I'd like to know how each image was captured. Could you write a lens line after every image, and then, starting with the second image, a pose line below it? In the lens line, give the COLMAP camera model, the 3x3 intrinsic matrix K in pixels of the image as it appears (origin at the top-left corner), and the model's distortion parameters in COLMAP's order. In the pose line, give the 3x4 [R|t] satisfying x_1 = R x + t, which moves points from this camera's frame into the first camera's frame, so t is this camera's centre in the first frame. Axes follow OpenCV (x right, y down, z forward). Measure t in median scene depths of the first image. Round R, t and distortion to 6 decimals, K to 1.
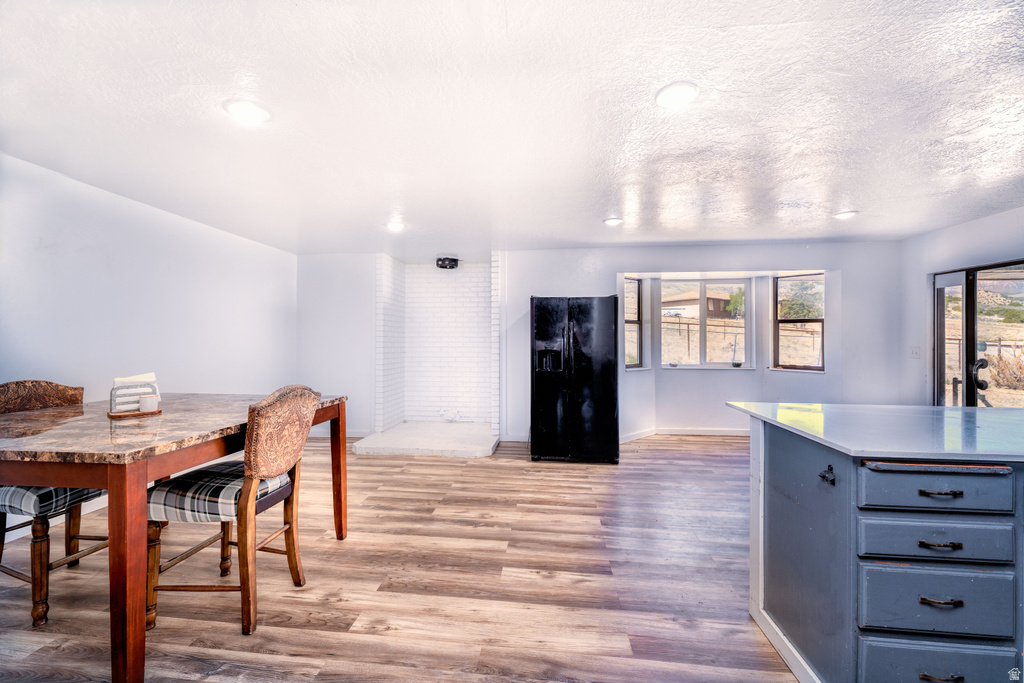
lens RADIAL K [[406.5, 0, 512.0], [0, 406.5, 341.5], [0, 0, 1]] dist [-0.001209, -0.000264]
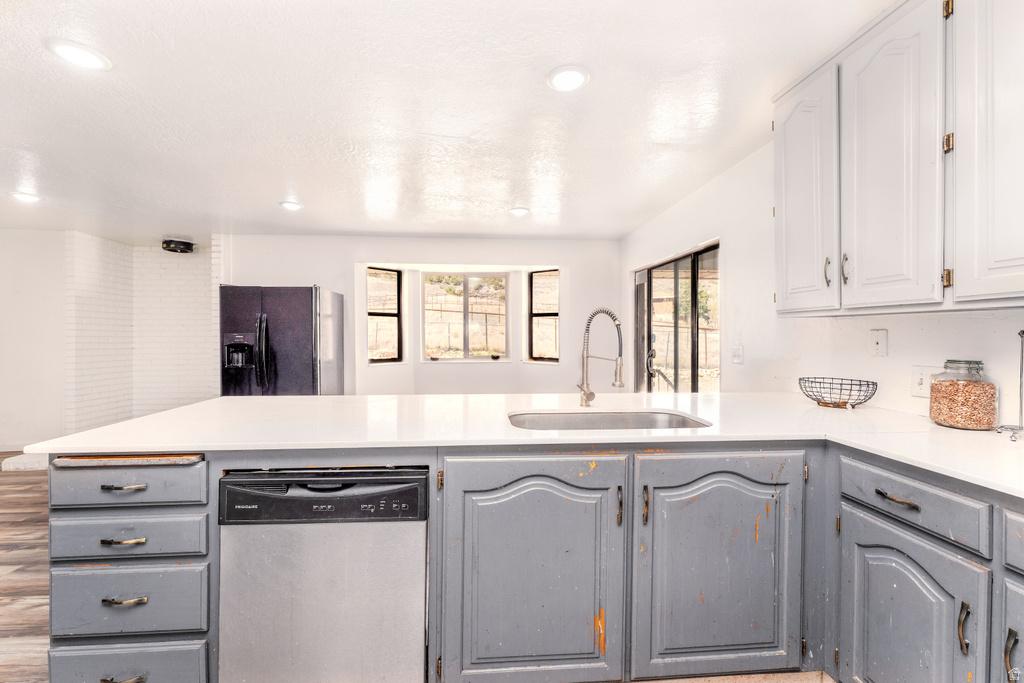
lens RADIAL K [[420.0, 0, 512.0], [0, 420.0, 341.5], [0, 0, 1]] dist [-0.001480, -0.000424]
pose [[0.981437, -0.006023, 0.191688, 0.693651], [0.003855, 0.999924, 0.011678, 0.008503], [-0.191744, -0.010722, 0.981386, -0.054835]]
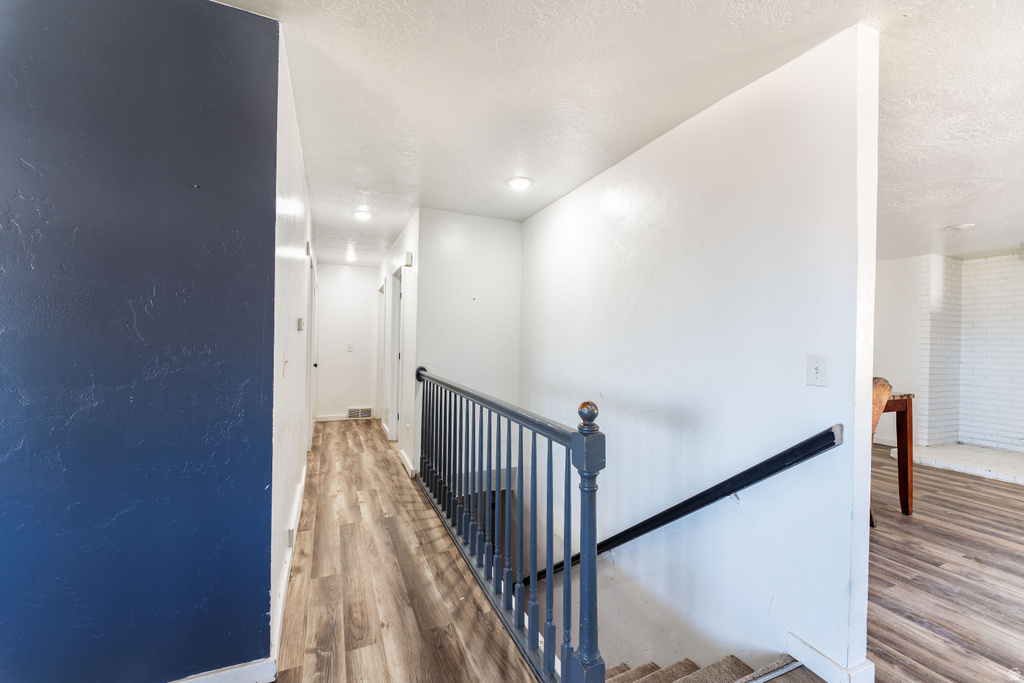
lens RADIAL K [[406.5, 0, 512.0], [0, 406.5, 341.5], [0, 0, 1]] dist [-0.001209, -0.000264]
pose [[0.493891, 0.003445, -0.869517, 0.030351], [-0.018970, 0.999797, -0.006814, 0.011211], [0.869317, 0.019860, 0.493856, -0.490656]]
